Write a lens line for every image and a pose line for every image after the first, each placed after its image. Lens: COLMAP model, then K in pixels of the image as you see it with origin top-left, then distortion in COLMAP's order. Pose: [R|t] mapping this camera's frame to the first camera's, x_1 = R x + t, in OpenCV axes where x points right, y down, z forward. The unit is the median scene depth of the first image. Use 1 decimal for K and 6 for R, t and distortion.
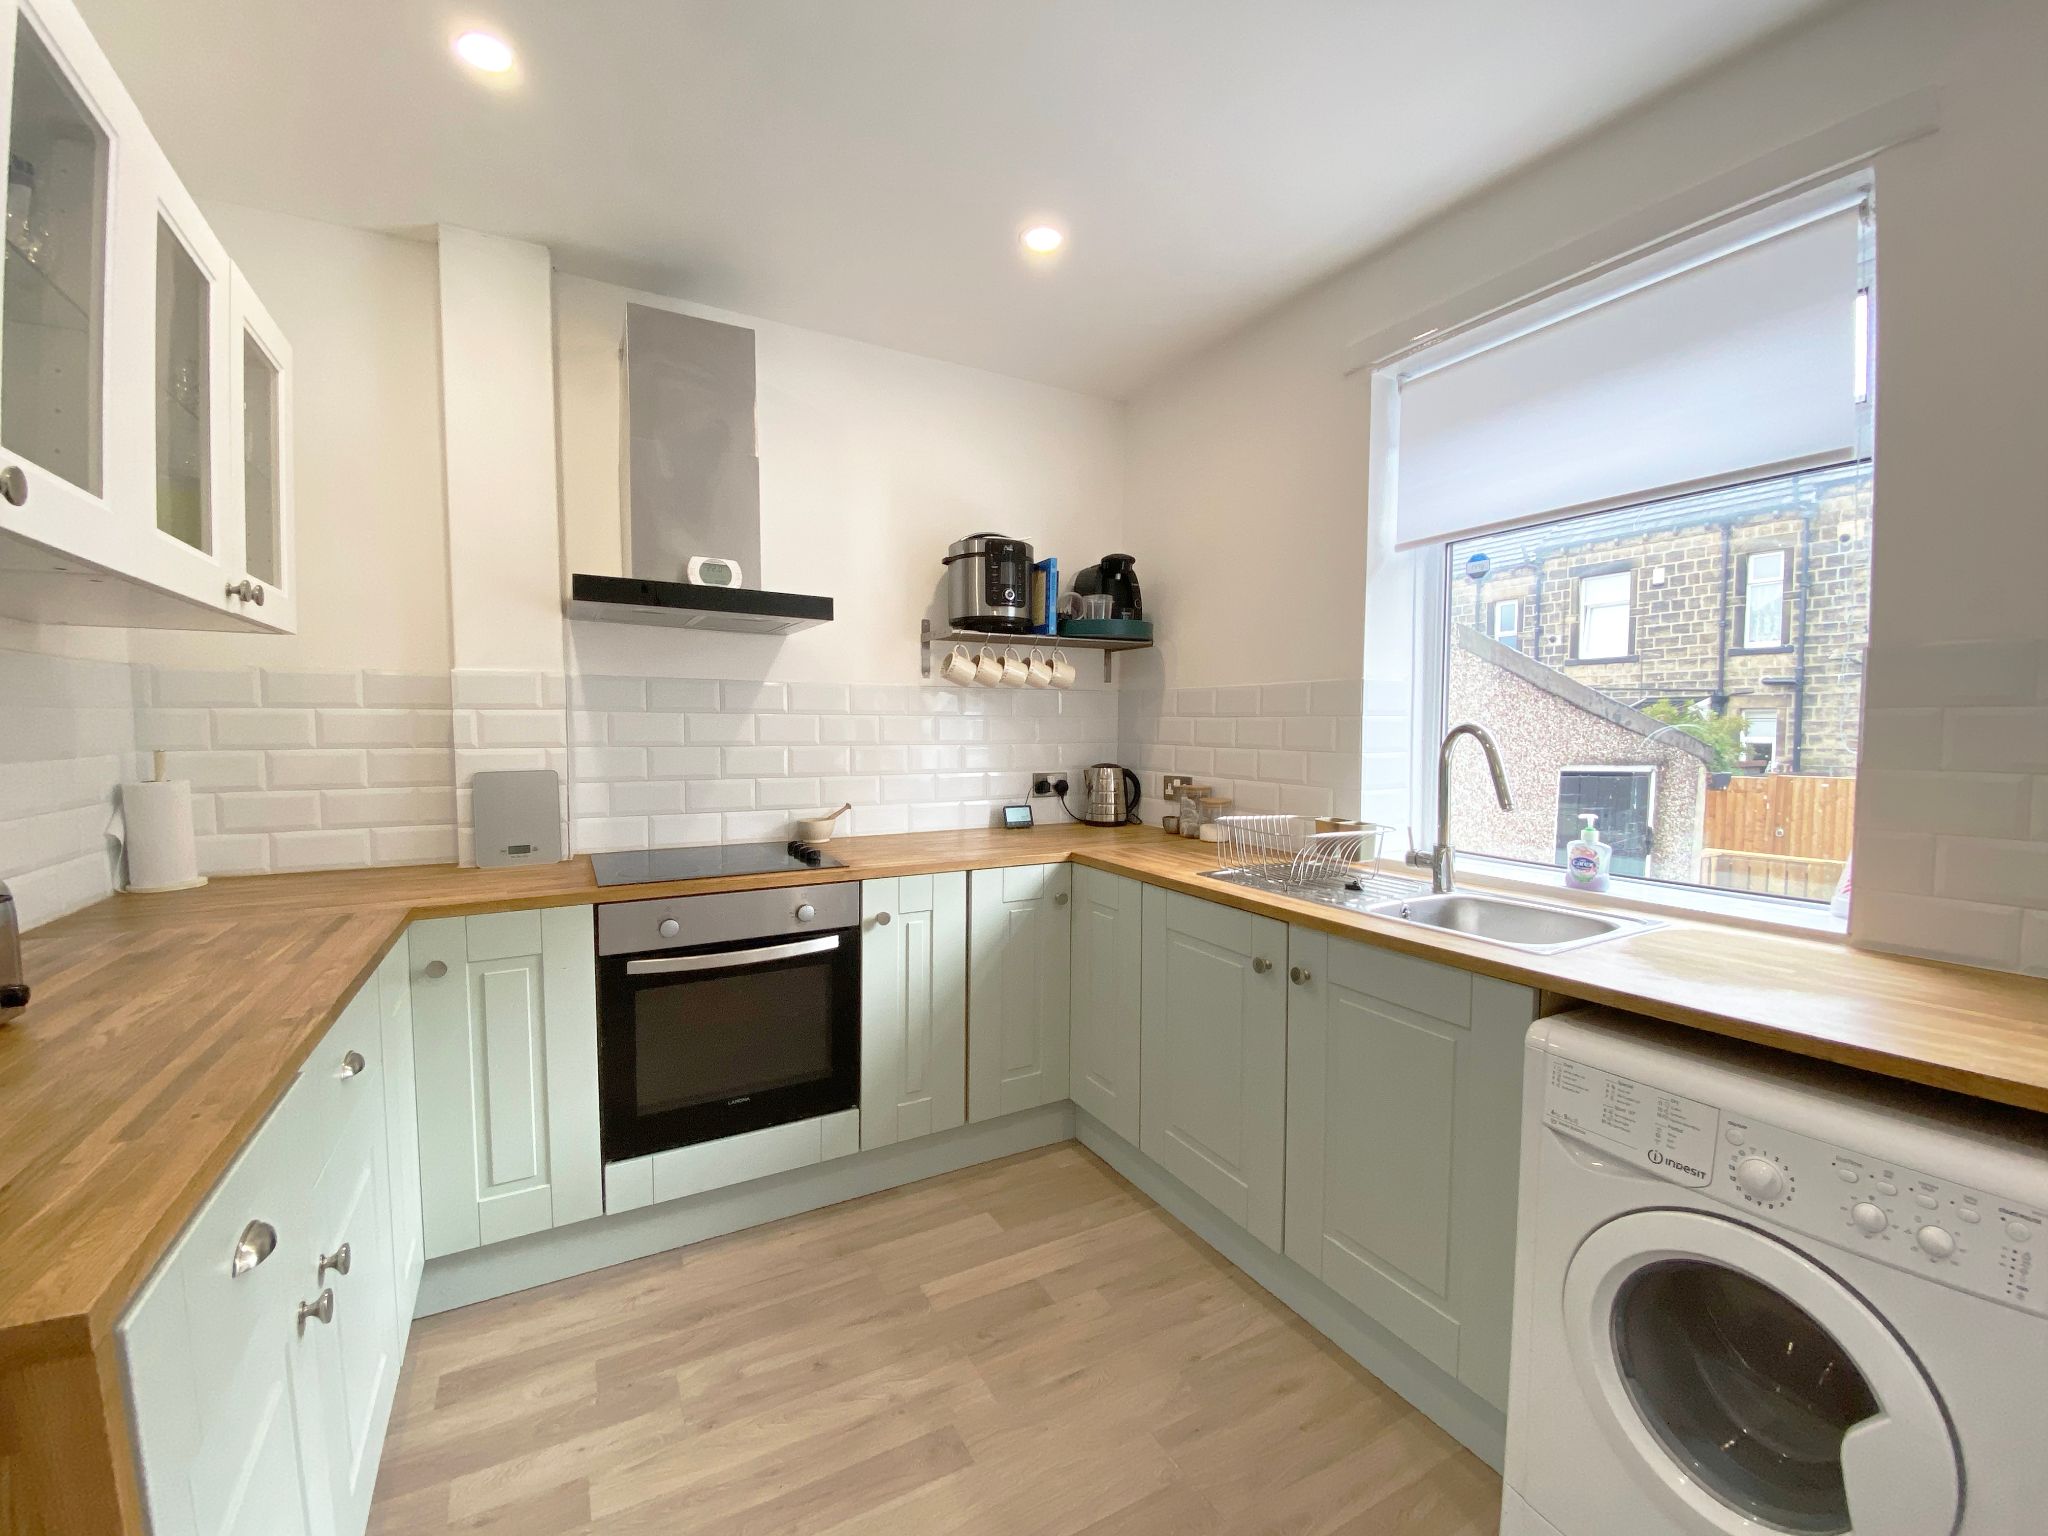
lens RADIAL K [[835.1, 0, 1024.0], [0, 835.1, 768.0], [0, 0, 1]] dist [0.008395, -0.023167]
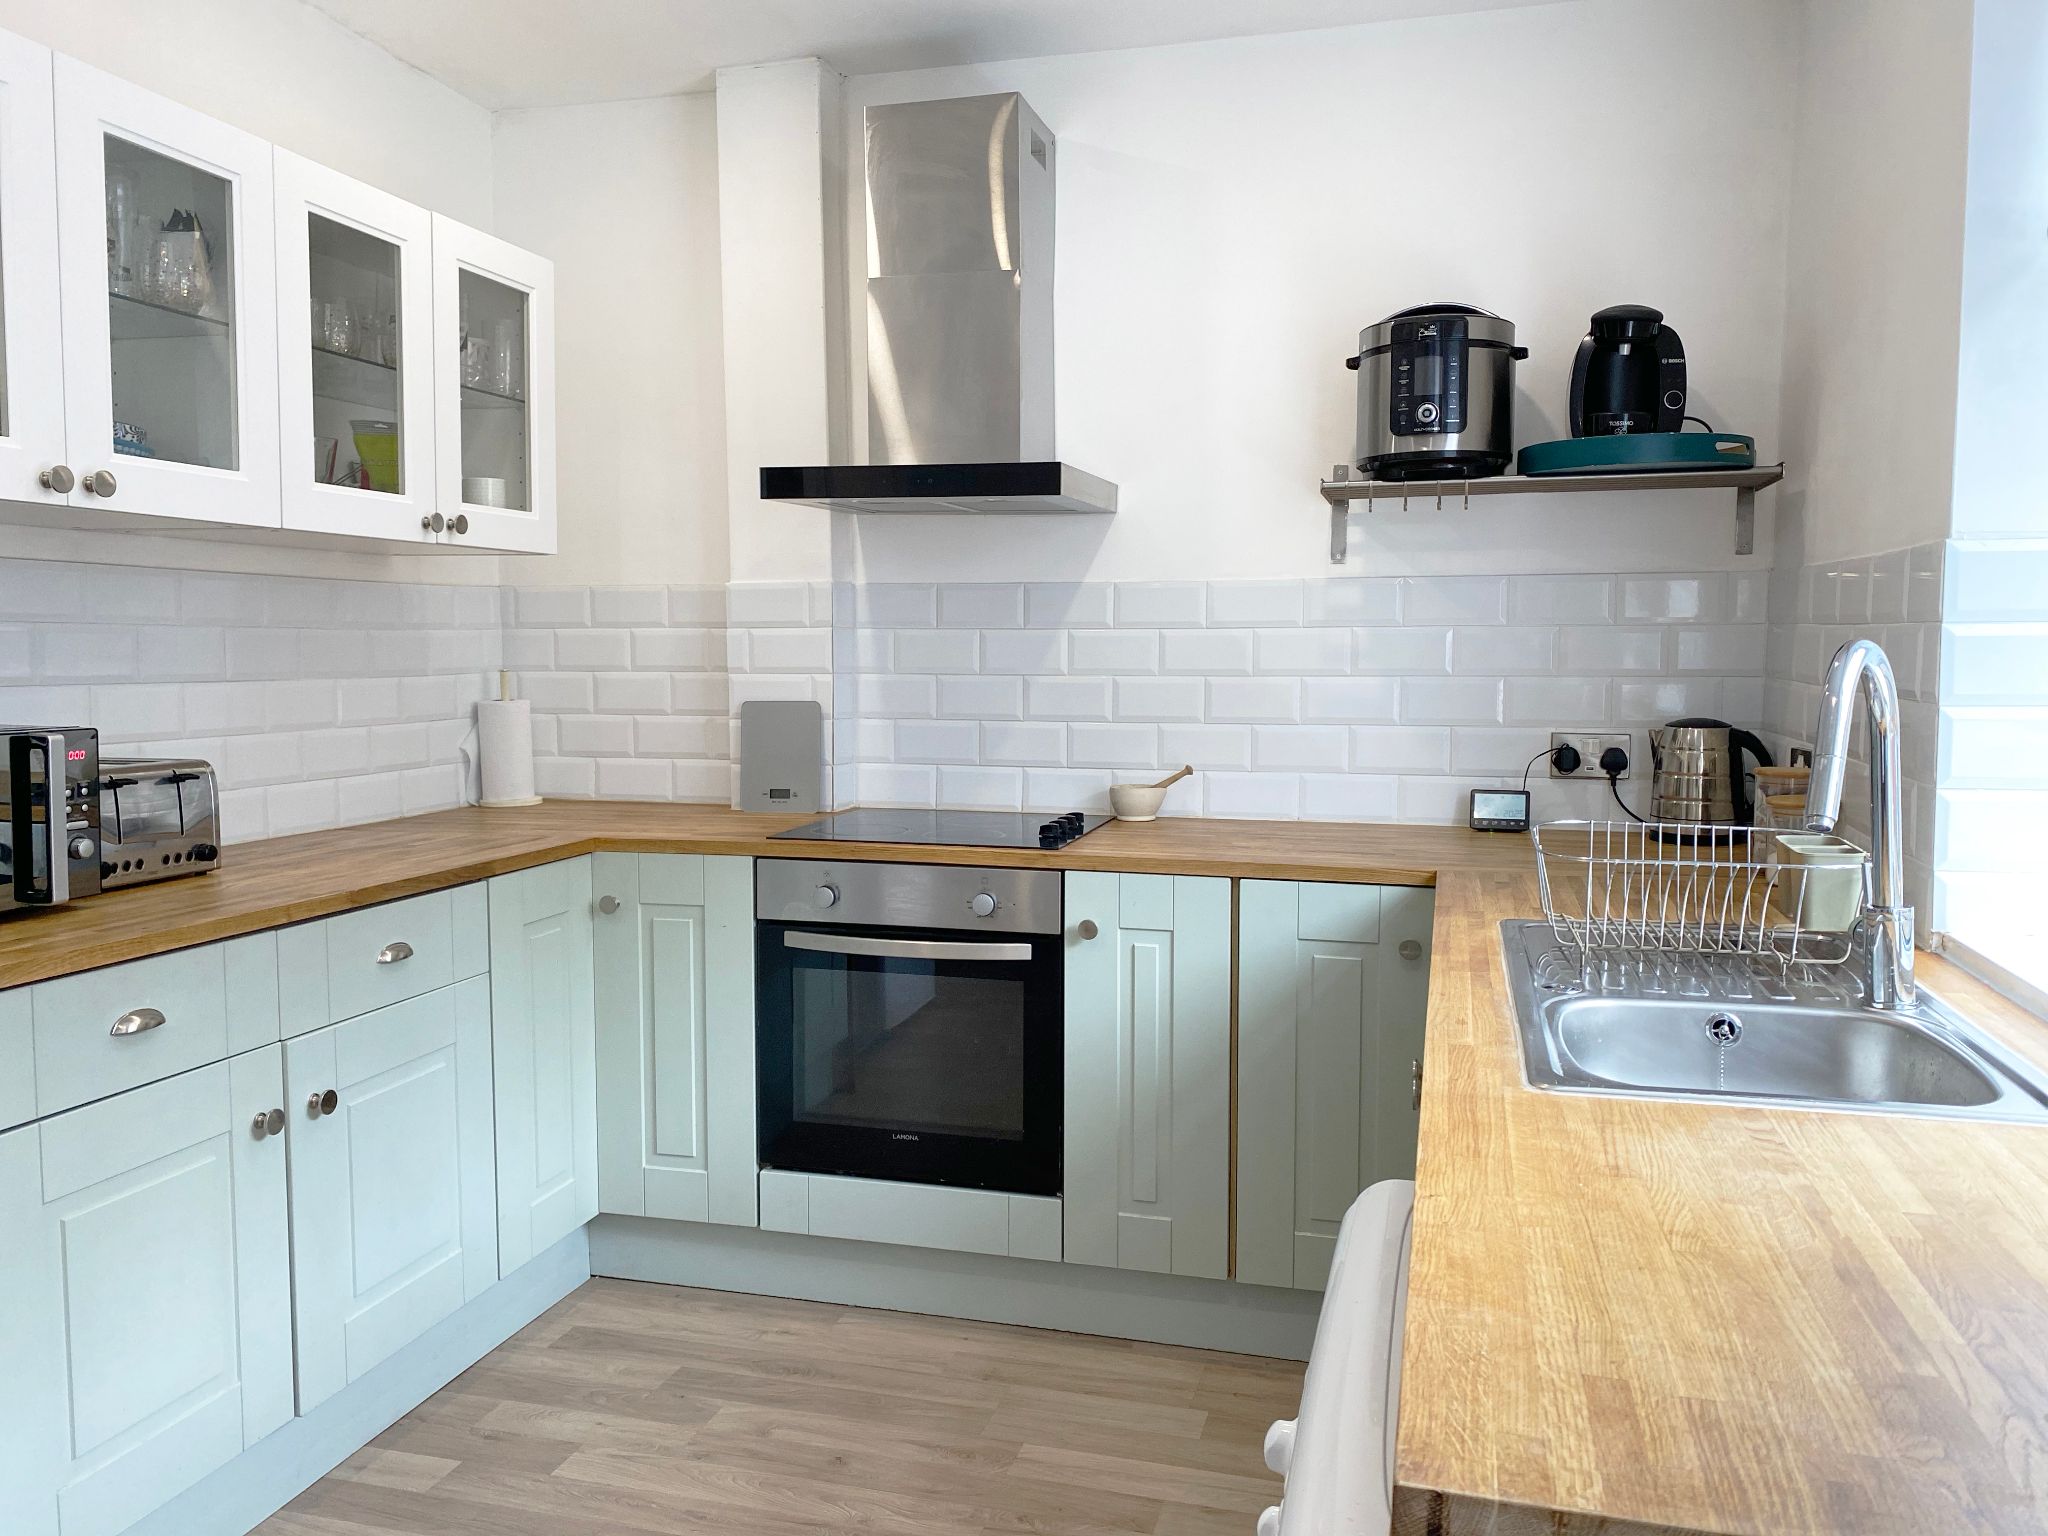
lens RADIAL K [[1554.0, 0, 1024.0], [0, 1554.0, 768.0], [0, 0, 1]] dist [0.160842, -0.516170]
pose [[0.702709, 0.054527, -0.709384, 0.700295], [-0.032671, 0.998480, 0.044384, -0.007007], [0.710726, -0.008012, 0.703423, 0.065578]]
